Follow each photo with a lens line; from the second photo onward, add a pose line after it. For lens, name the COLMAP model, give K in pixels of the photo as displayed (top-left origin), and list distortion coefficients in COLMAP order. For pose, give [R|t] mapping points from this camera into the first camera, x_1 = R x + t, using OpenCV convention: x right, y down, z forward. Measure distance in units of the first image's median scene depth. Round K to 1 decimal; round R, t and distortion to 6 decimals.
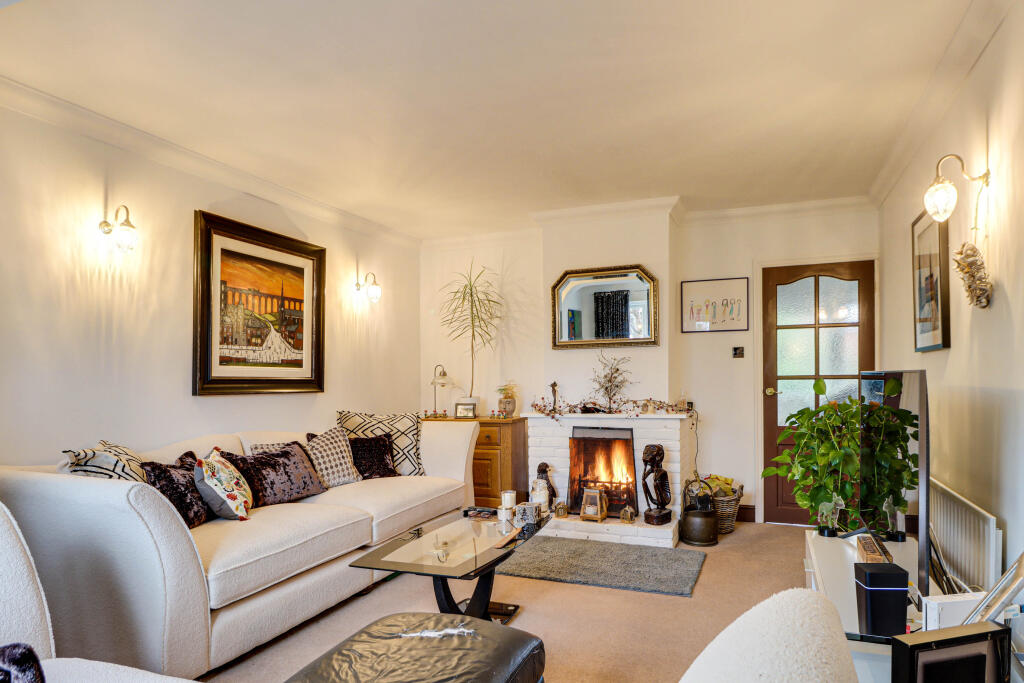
lens RADIAL K [[677.5, 0, 509.8], [0, 677.5, 376.3], [0, 0, 1]] dist [0.015062, -0.015341]
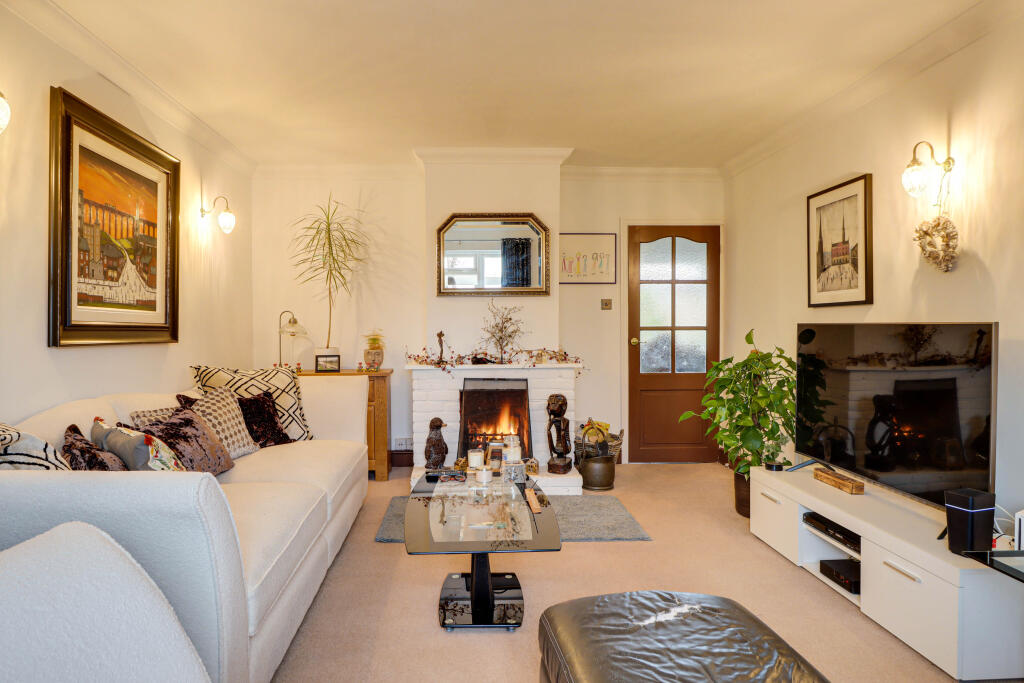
lens RADIAL K [[677.5, 0, 509.0], [0, 677.5, 336.7], [0, 0, 1]] dist [0.015062, -0.015341]
pose [[0.905275, 0.002466, 0.424819, -0.269513], [-0.008492, 0.999888, 0.012291, 0.003783], [-0.424741, -0.014734, 0.905195, 0.120293]]
